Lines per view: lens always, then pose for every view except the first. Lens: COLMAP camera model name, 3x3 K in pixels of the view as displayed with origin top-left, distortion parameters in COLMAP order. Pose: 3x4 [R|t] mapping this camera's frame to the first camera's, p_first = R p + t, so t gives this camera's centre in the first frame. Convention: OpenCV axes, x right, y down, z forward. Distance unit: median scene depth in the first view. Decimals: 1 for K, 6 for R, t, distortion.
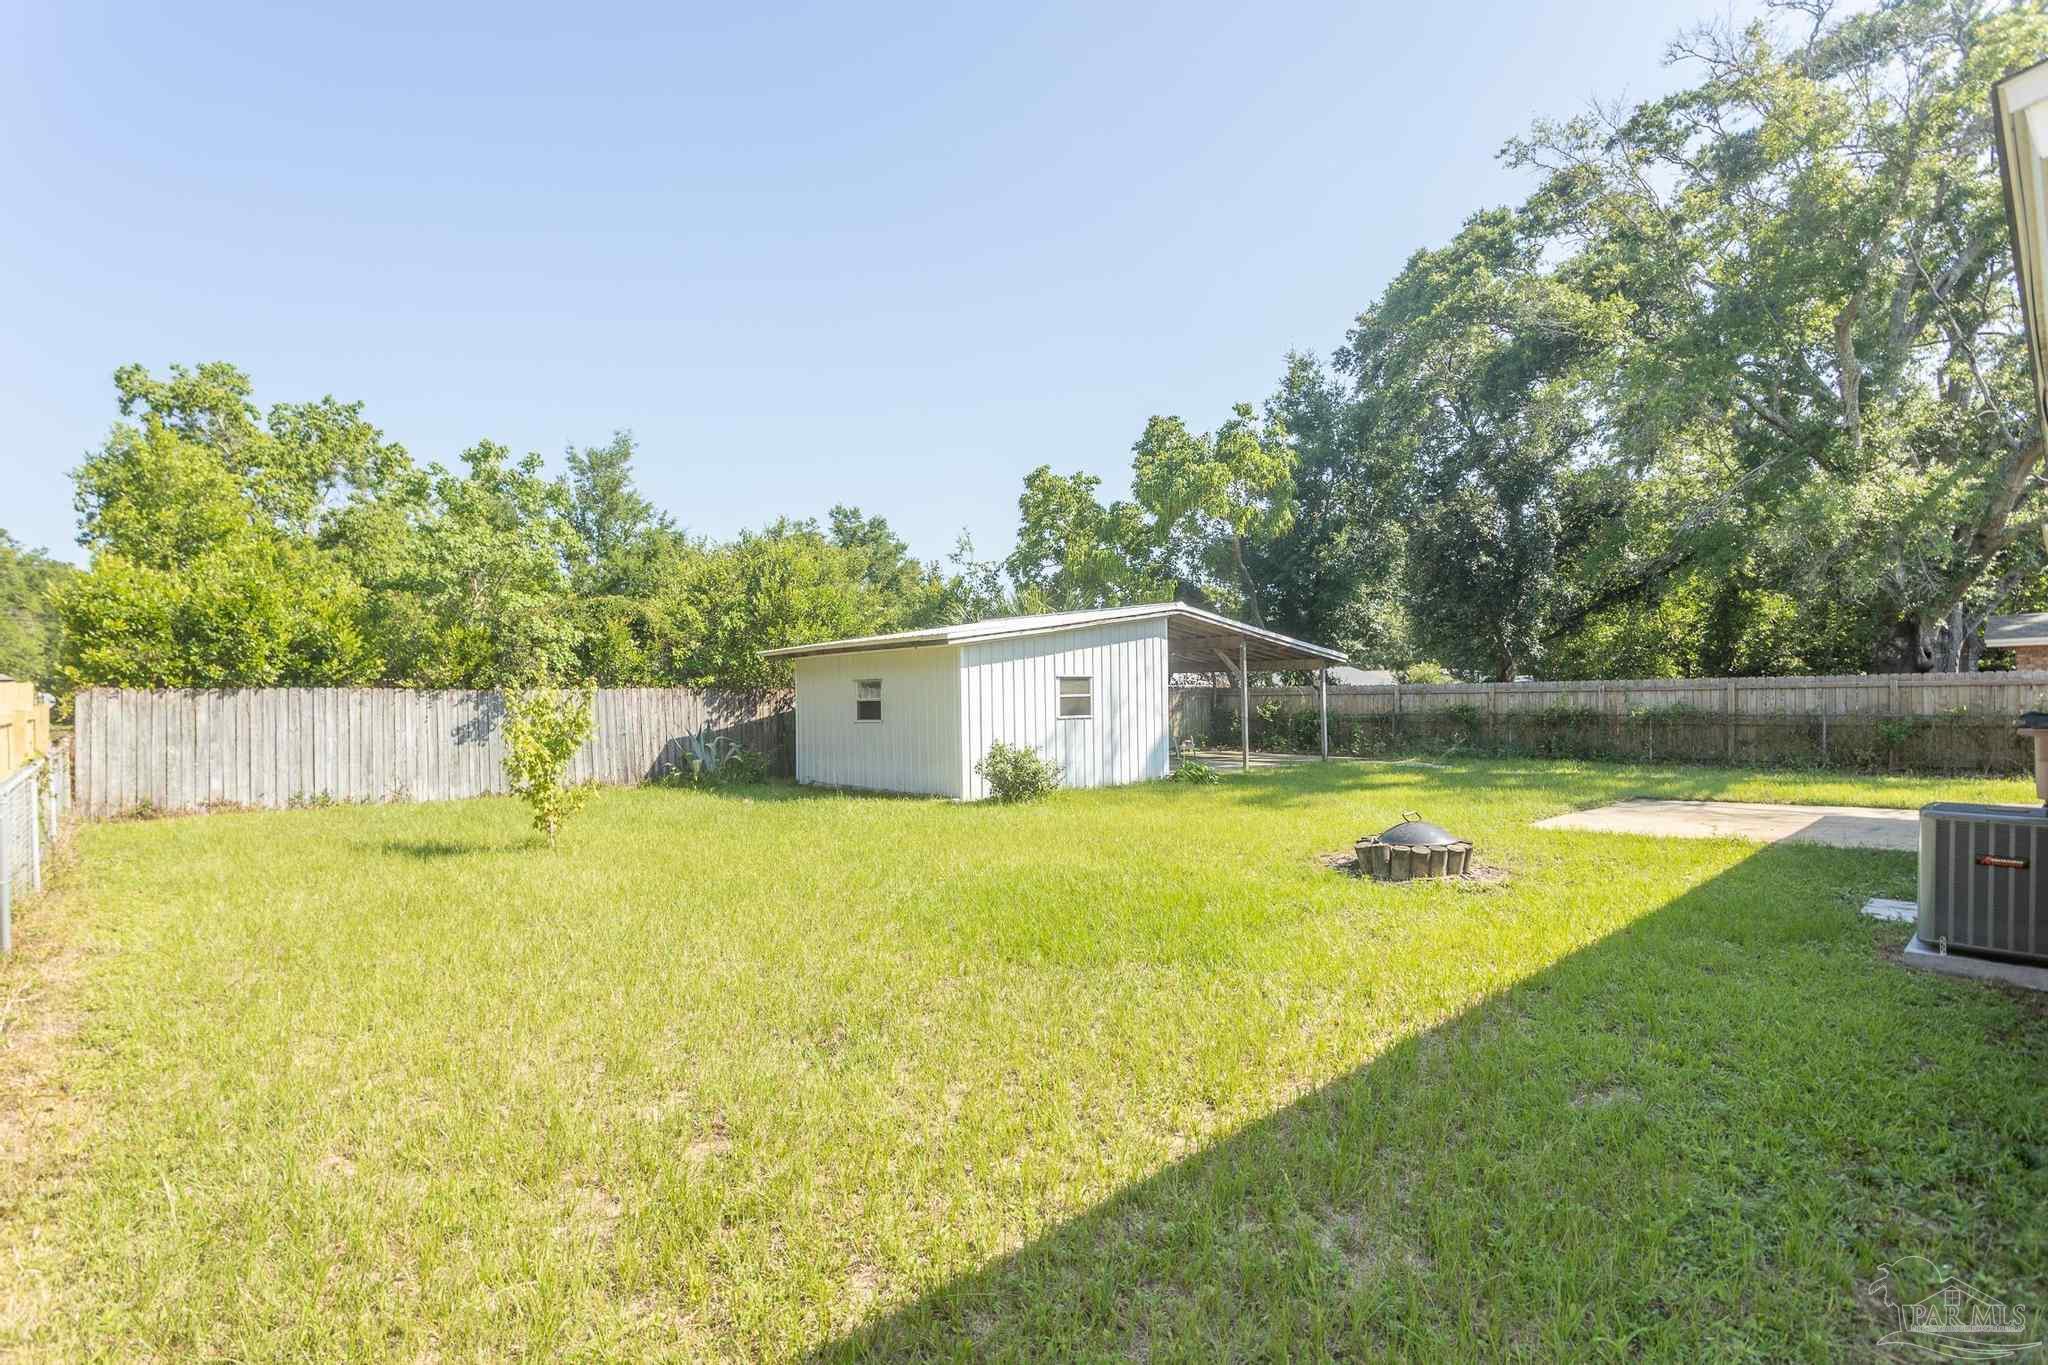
lens RADIAL K [[994.4, 0, 1011.1], [0, 994.4, 695.1], [0, 0, 1]] dist [-0.019467, 0.008519]
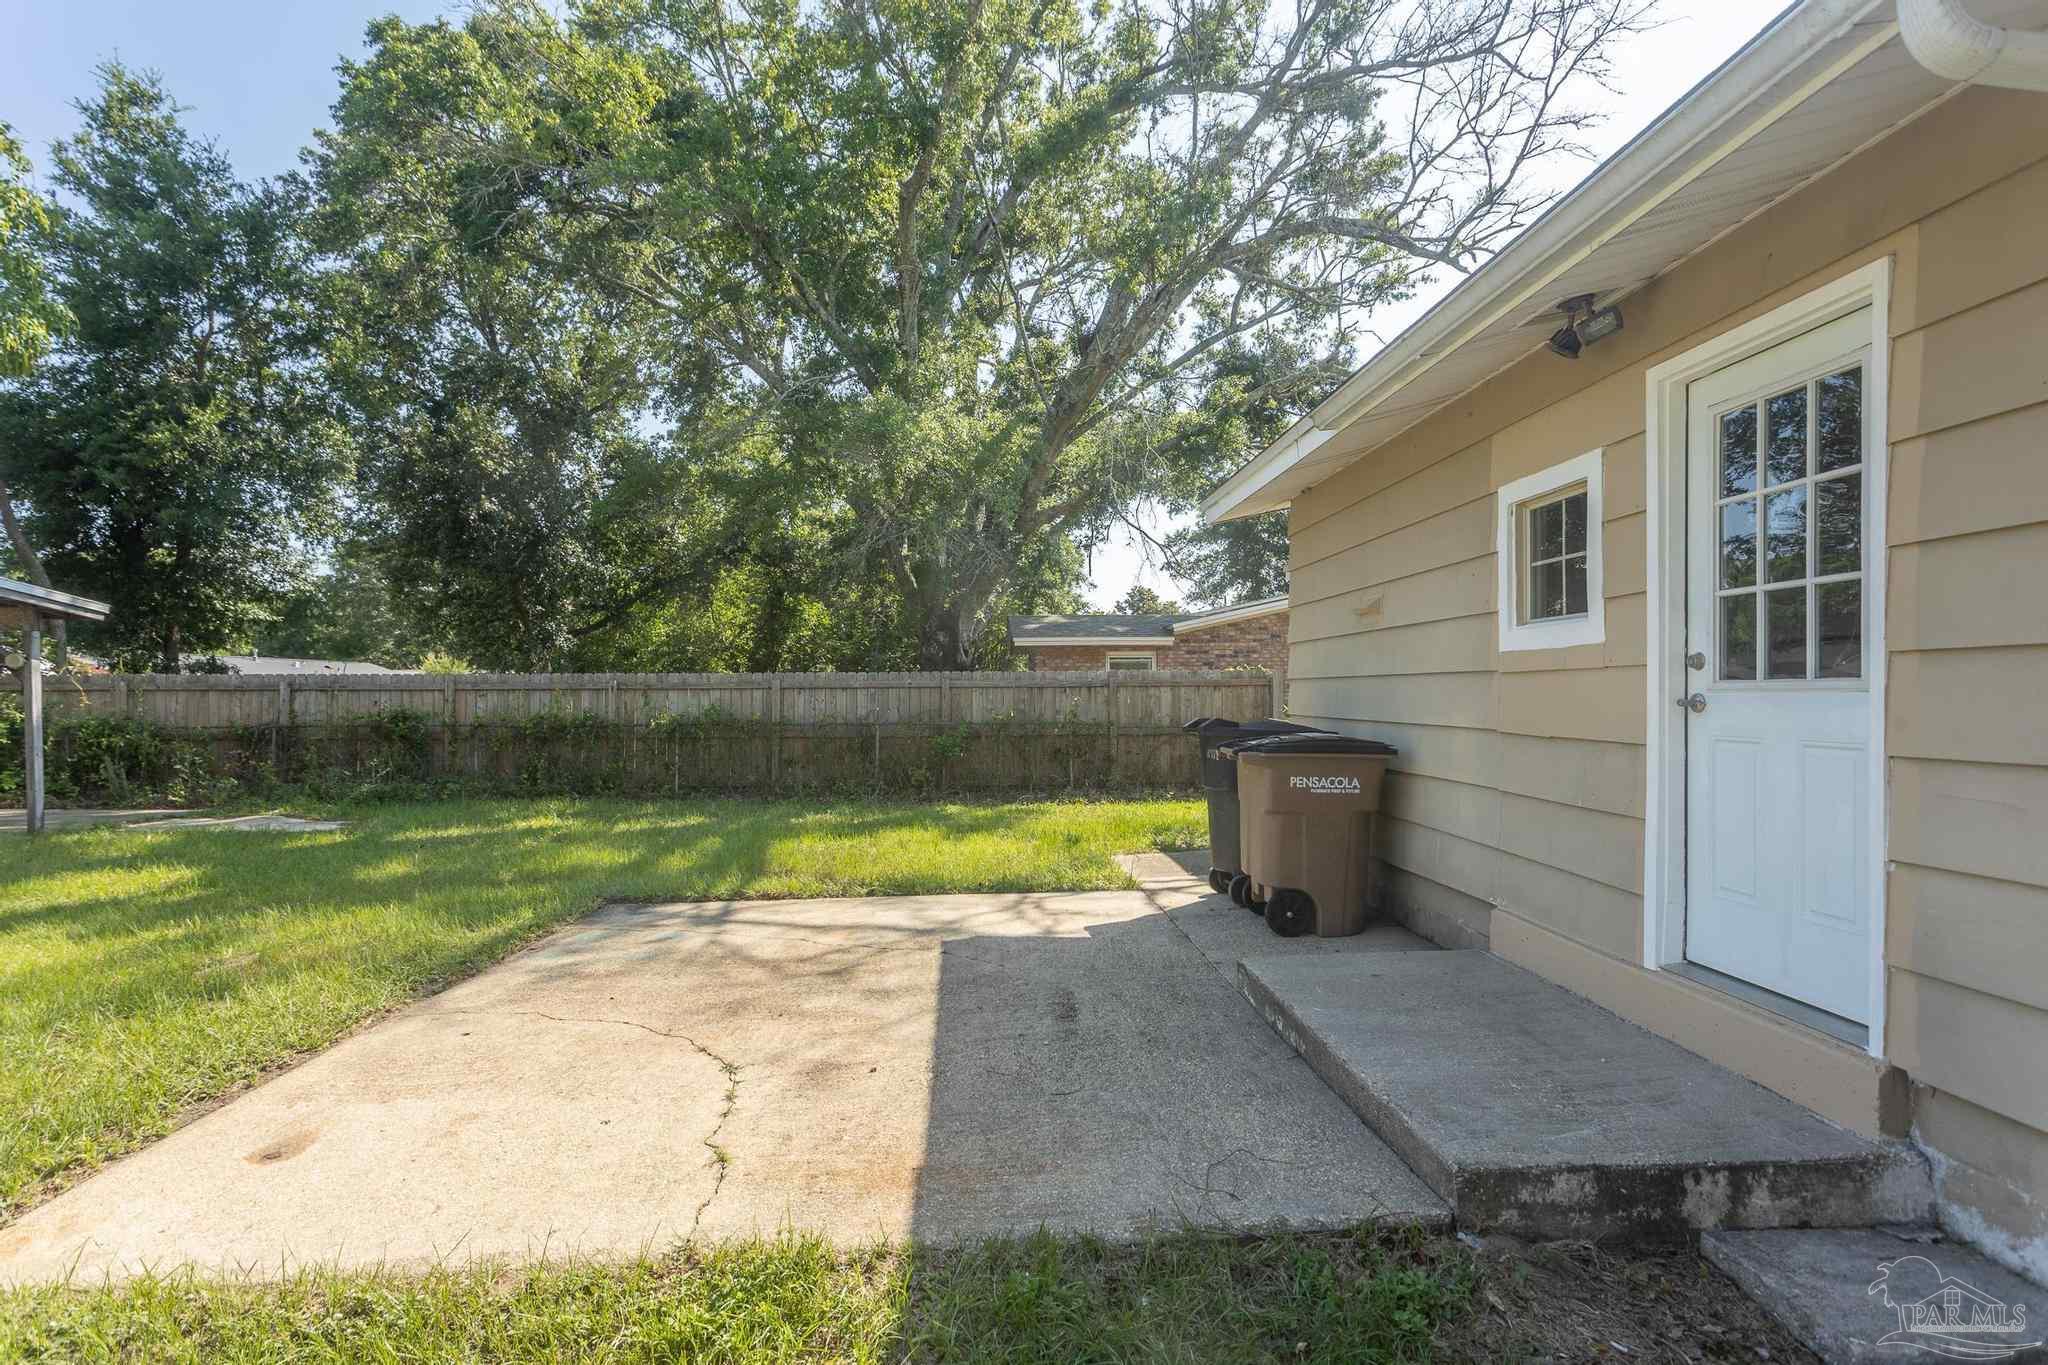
lens RADIAL K [[994.4, 0, 1019.6], [0, 994.4, 689.2], [0, 0, 1]] dist [-0.019467, 0.008519]
pose [[0.643896, 0.017162, 0.764921, 0.244473], [-0.007228, 0.999840, -0.016349, 0.004516], [-0.765079, 0.004998, 0.643917, 0.334771]]
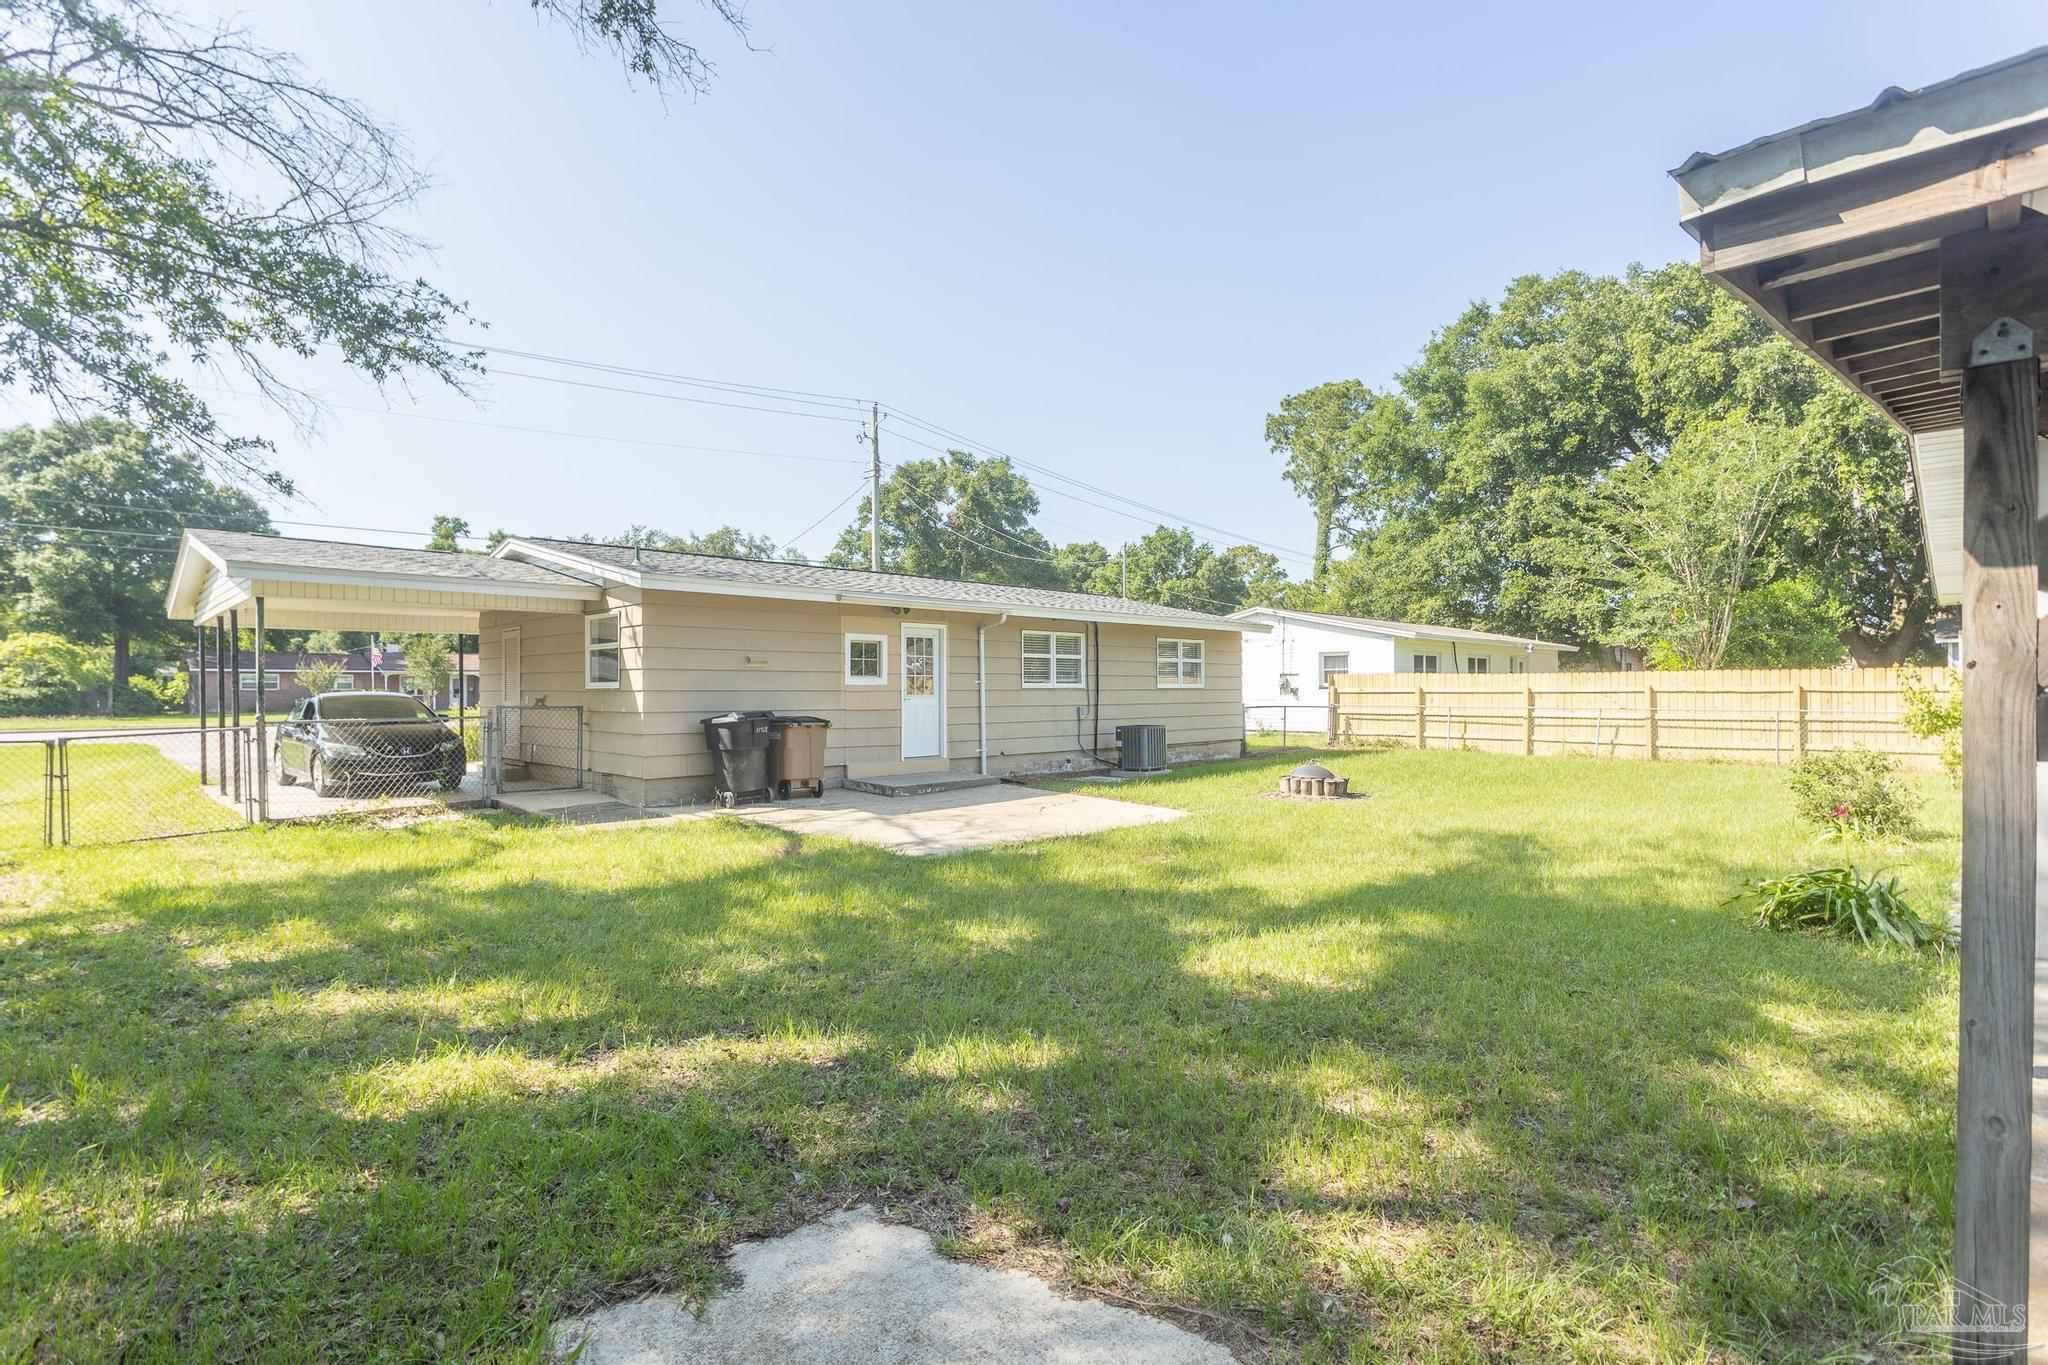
lens RADIAL K [[994.4, 0, 1026.4], [0, 994.4, 693.9], [0, 0, 1]] dist [-0.019467, 0.008519]
pose [[-0.998930, 0.018200, -0.042518, 0.367342], [0.018067, 0.999831, 0.003510, -0.001324], [0.042575, 0.002738, -0.999090, 1.009560]]
